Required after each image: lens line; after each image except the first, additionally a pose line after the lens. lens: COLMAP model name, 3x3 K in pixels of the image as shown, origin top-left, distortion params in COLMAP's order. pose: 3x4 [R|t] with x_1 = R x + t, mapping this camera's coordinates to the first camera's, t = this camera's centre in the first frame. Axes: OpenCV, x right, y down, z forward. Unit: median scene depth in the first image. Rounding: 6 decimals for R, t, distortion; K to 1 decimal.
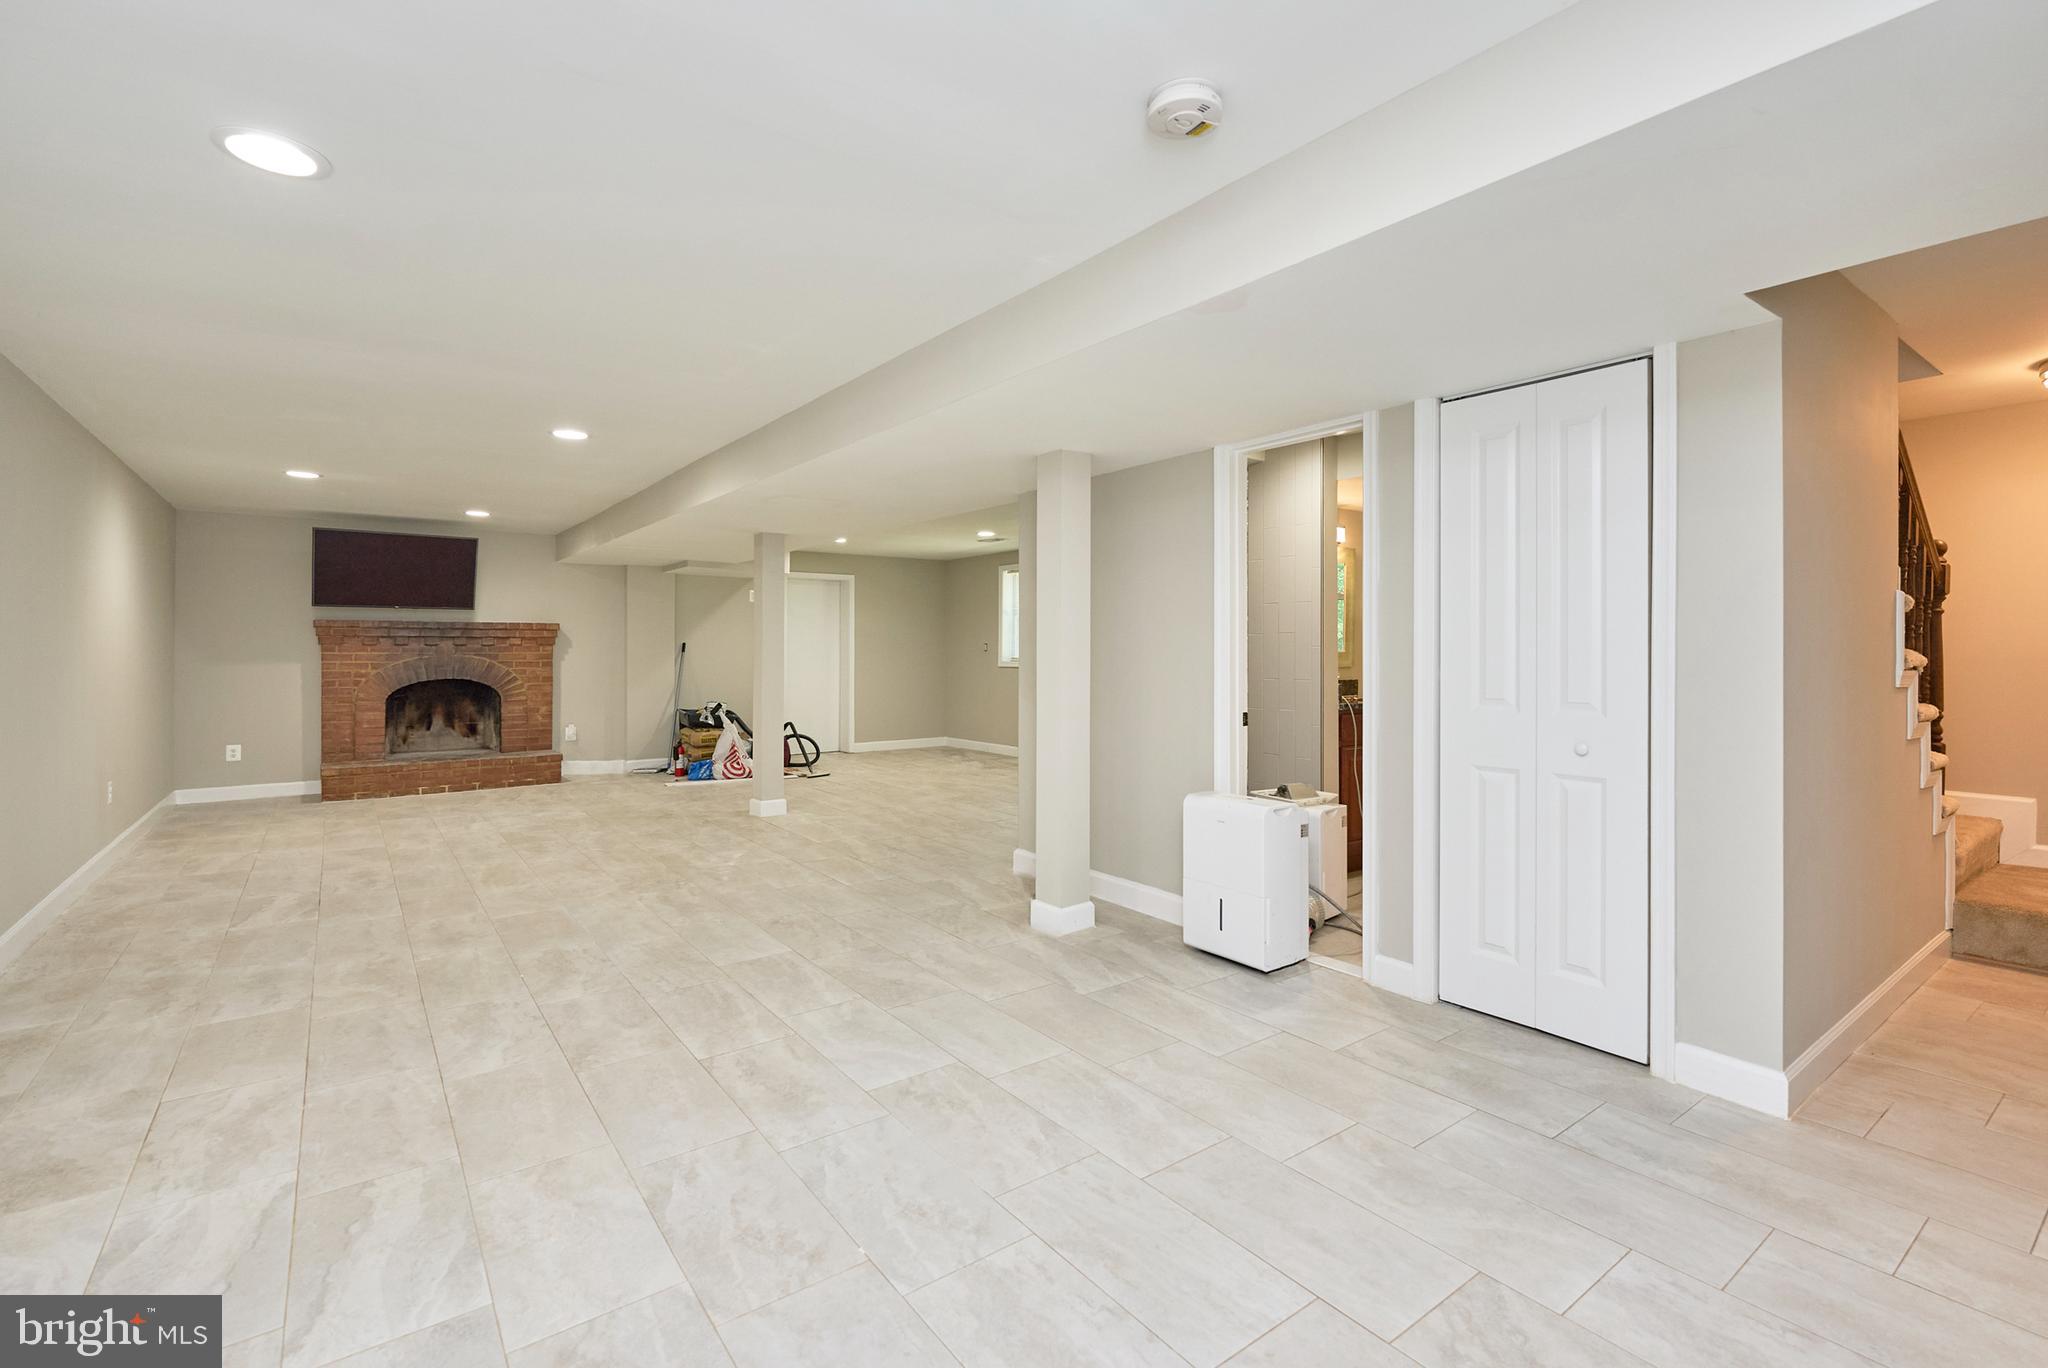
lens RADIAL K [[903.0, 0, 1018.7], [0, 903.0, 653.0], [0, 0, 1]] dist [0.000225, -0.000049]
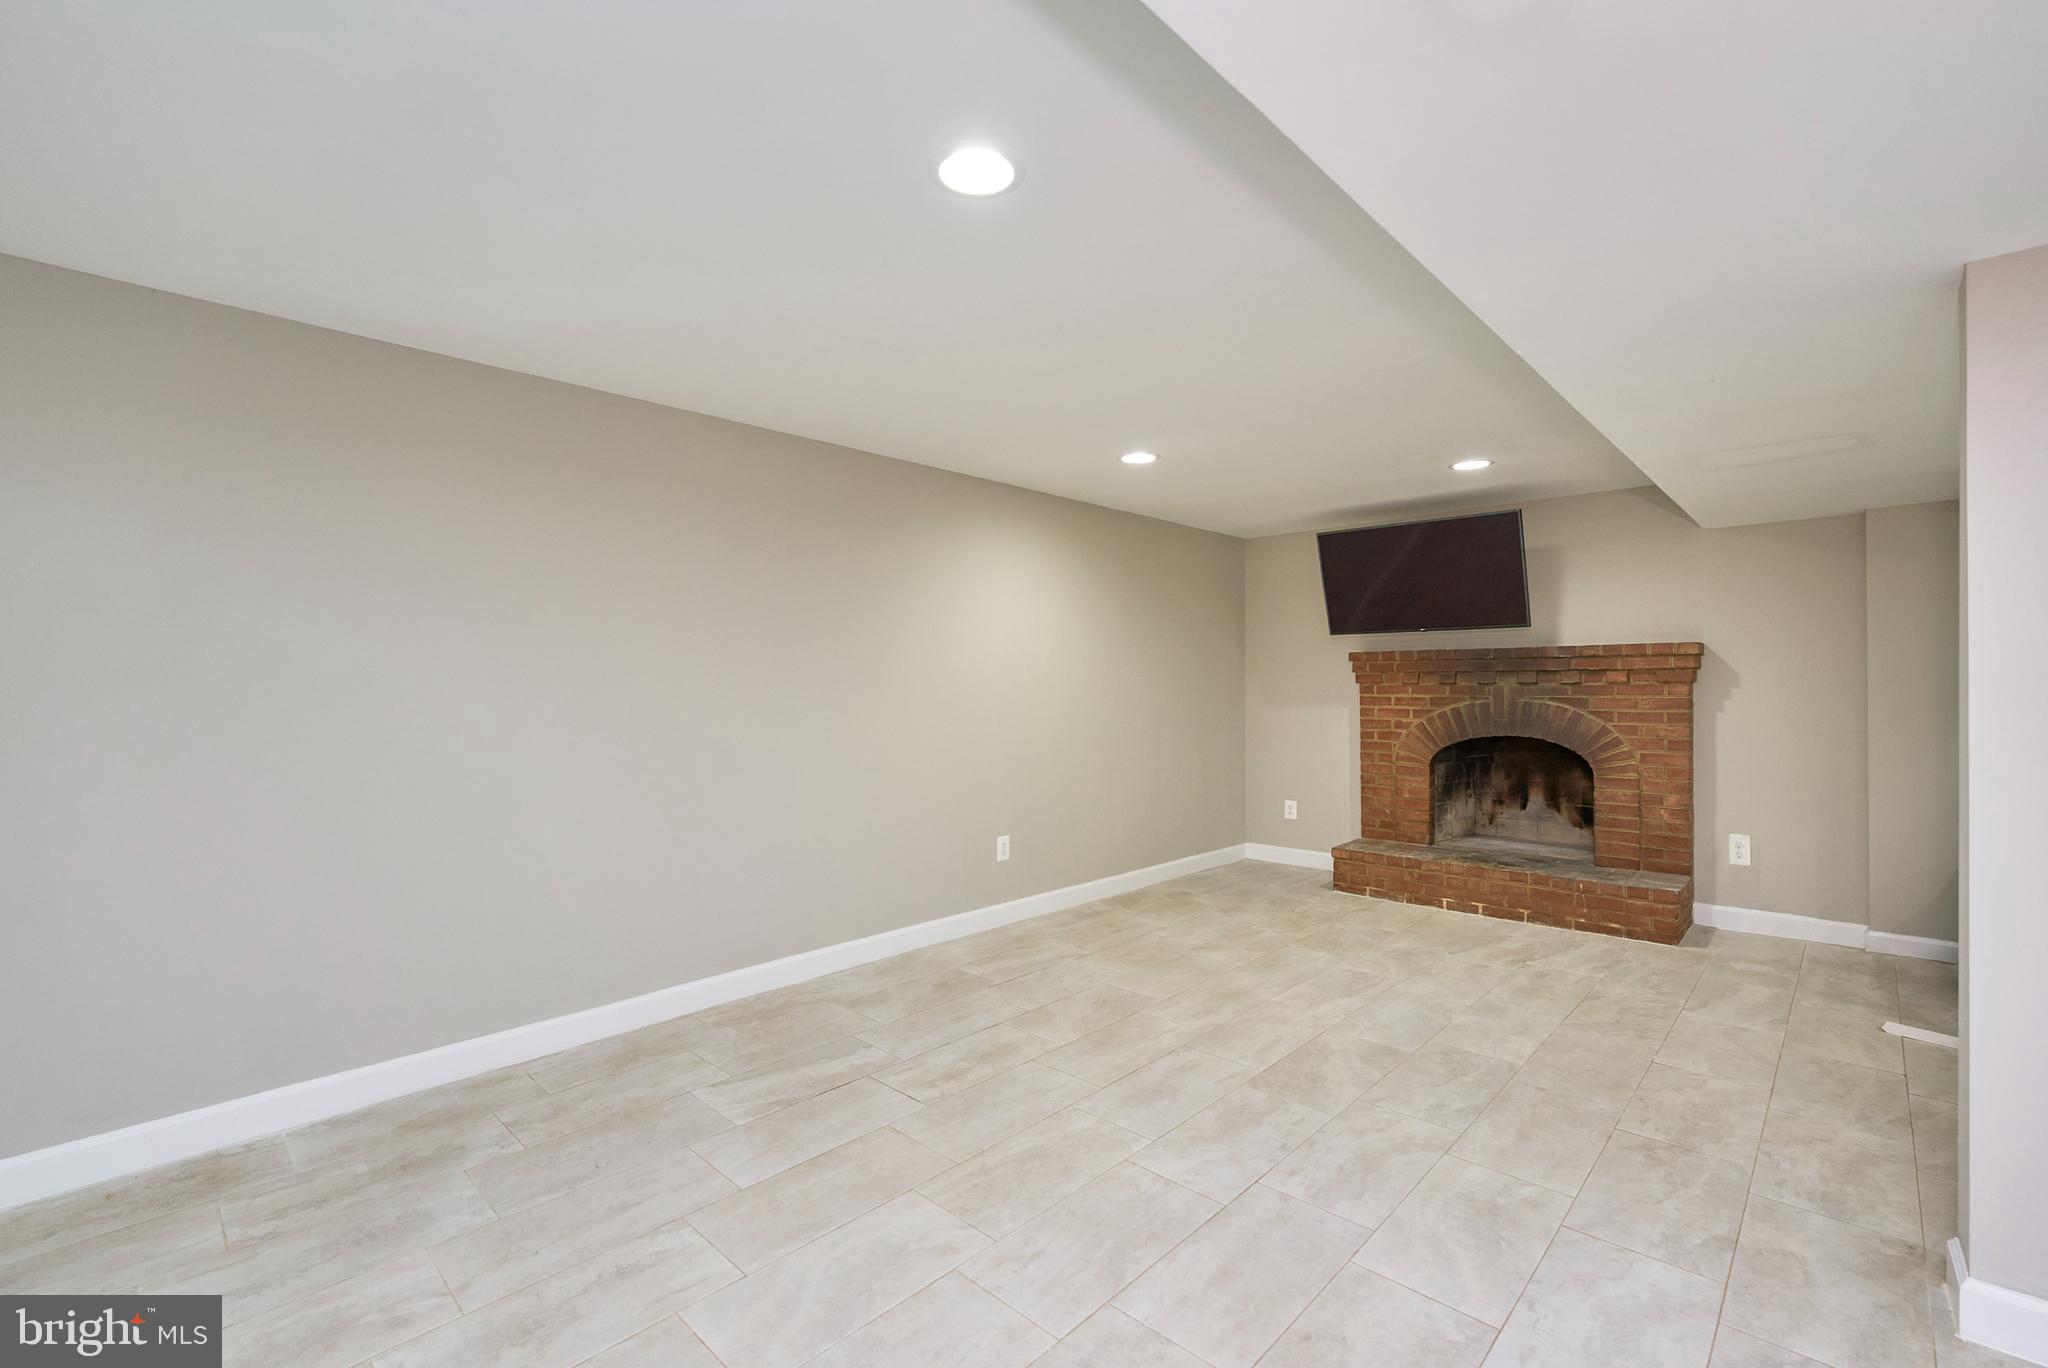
lens RADIAL K [[903.0, 0, 1020.3], [0, 903.0, 678.0], [0, 0, 1]] dist [0.000225, -0.000049]
pose [[0.178948, -0.008775, -0.983819, -0.056866], [-0.002181, 0.999954, -0.009316, -0.006032], [0.983856, 0.003813, 0.178921, 0.523223]]
